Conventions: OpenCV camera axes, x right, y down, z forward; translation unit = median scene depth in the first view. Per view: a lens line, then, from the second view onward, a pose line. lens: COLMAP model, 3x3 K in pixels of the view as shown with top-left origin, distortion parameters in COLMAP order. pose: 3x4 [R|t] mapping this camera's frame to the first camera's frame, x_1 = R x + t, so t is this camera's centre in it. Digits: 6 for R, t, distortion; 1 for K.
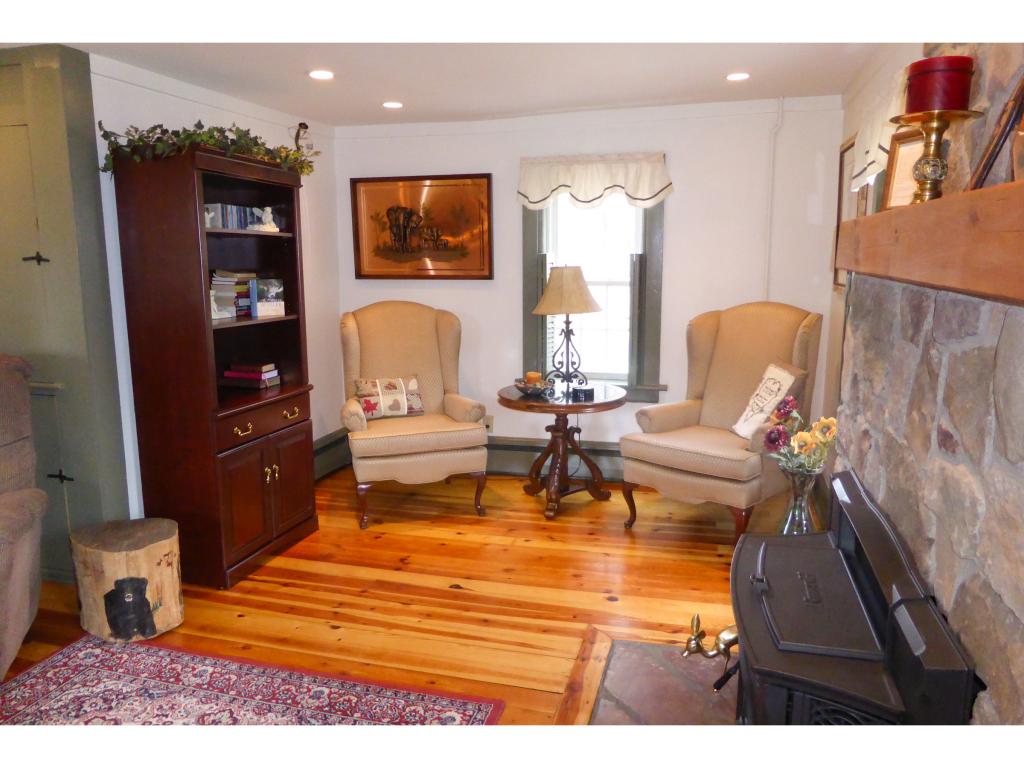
lens RADIAL K [[759.5, 0, 501.3], [0, 759.5, 387.2], [0, 0, 1]] dist [-0.020332, 0.004104]
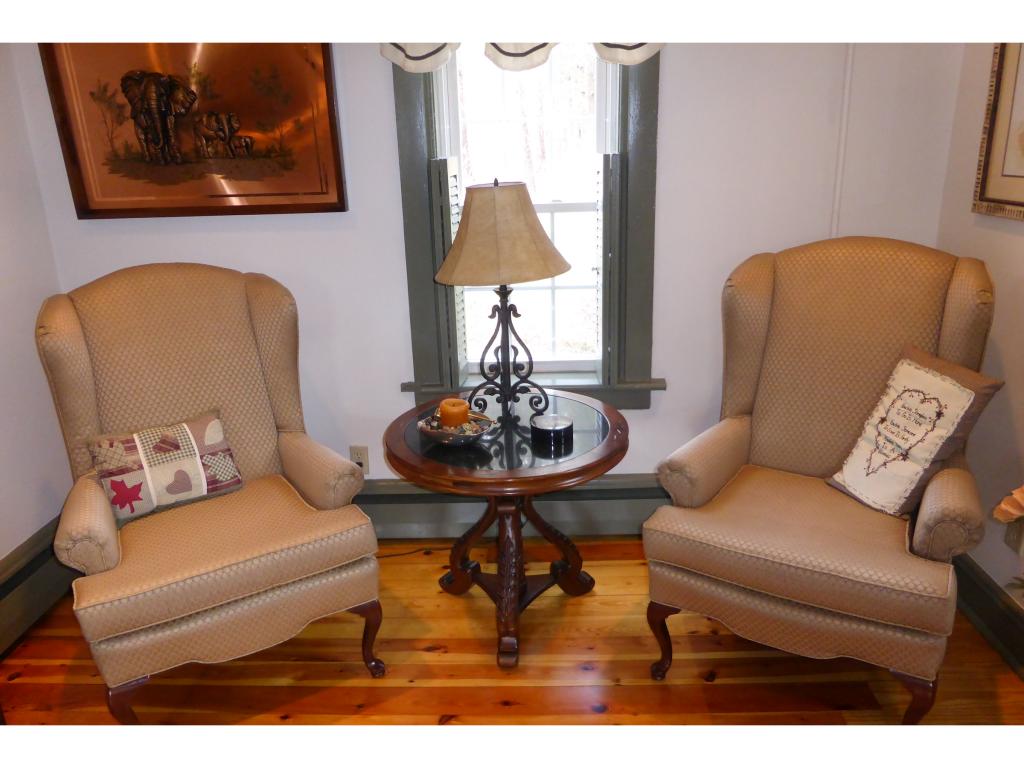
lens RADIAL K [[759.5, 0, 505.4], [0, 759.5, 400.2], [0, 0, 1]] dist [-0.020332, 0.004104]
pose [[0.973662, -0.098075, 0.205826, -0.028040], [0.067308, 0.986163, 0.151501, -0.090335], [-0.217837, -0.133657, 0.966790, 0.475786]]
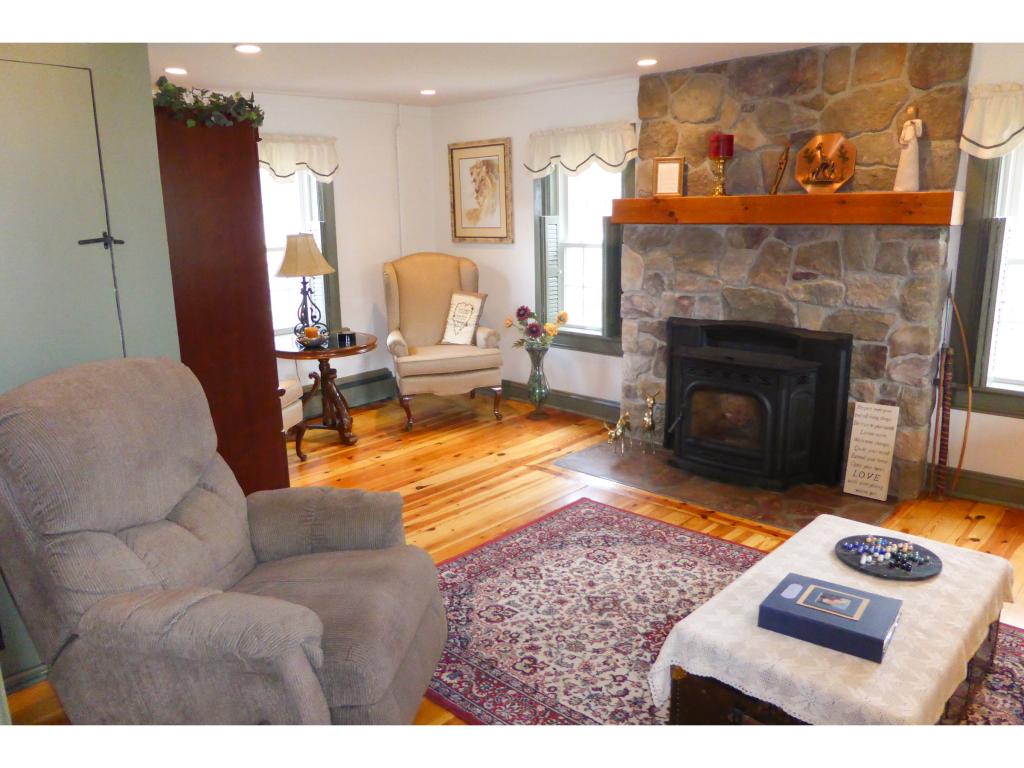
lens RADIAL K [[759.5, 0, 502.6], [0, 759.5, 400.5], [0, 0, 1]] dist [-0.020332, 0.004104]
pose [[0.472991, -0.224362, 0.852022, -0.785682], [0.173171, 0.971845, 0.159781, -0.043148], [-0.863882, 0.071970, 0.498526, 0.179416]]
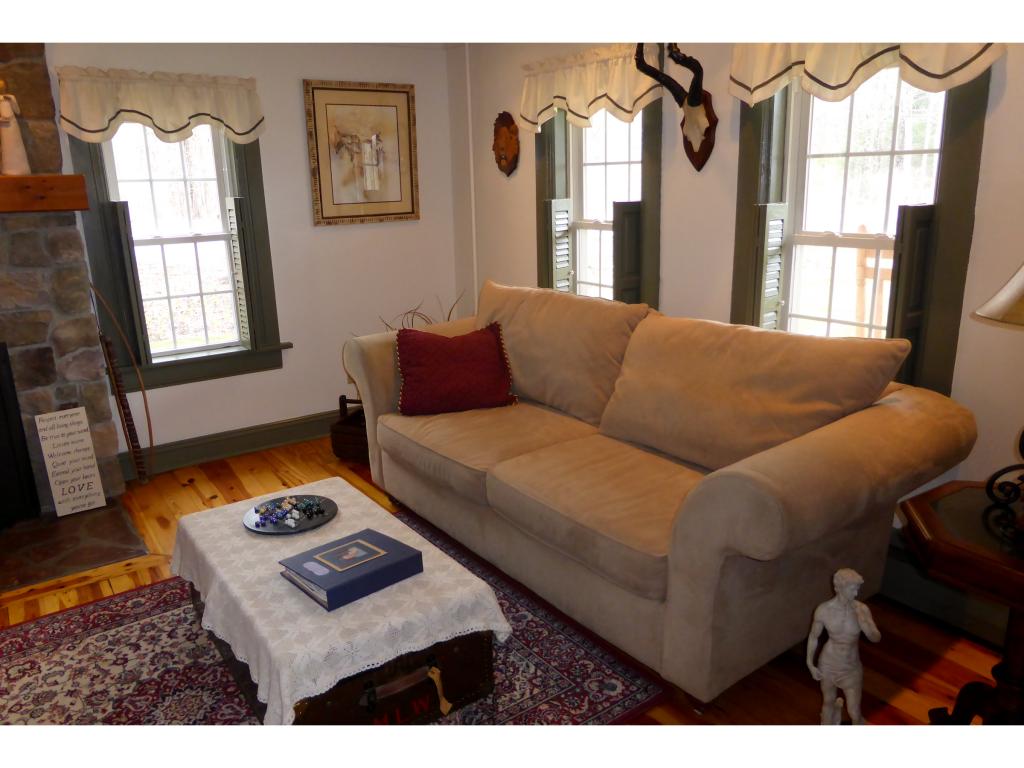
lens RADIAL K [[759.5, 0, 532.9], [0, 759.5, 391.8], [0, 0, 1]] dist [-0.020332, 0.004104]
pose [[-0.791340, -0.153732, 0.591733, -0.390115], [0.122693, 0.908246, 0.400043, -0.269650], [-0.598938, 0.389172, -0.699870, 1.482266]]
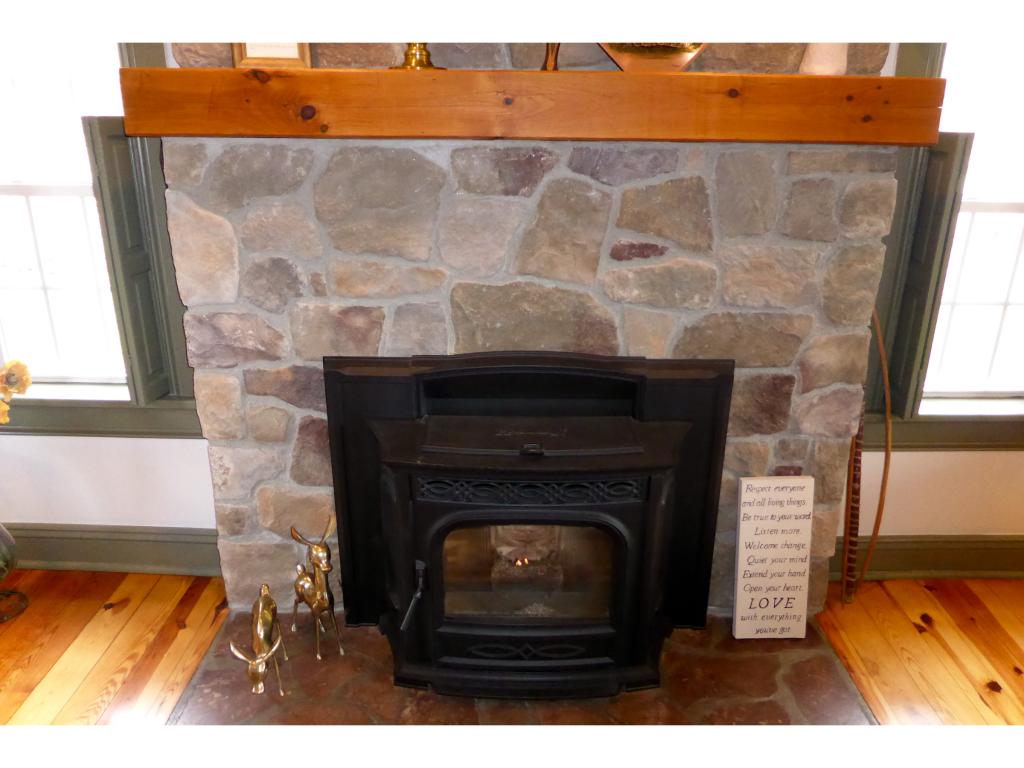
lens RADIAL K [[759.5, 0, 522.1], [0, 759.5, 375.8], [0, 0, 1]] dist [-0.020332, 0.004104]
pose [[-0.265620, -0.315068, 0.911141, 1.636708], [0.161675, 0.917149, 0.364278, -0.215554], [-0.950425, 0.244069, -0.192675, 1.408364]]
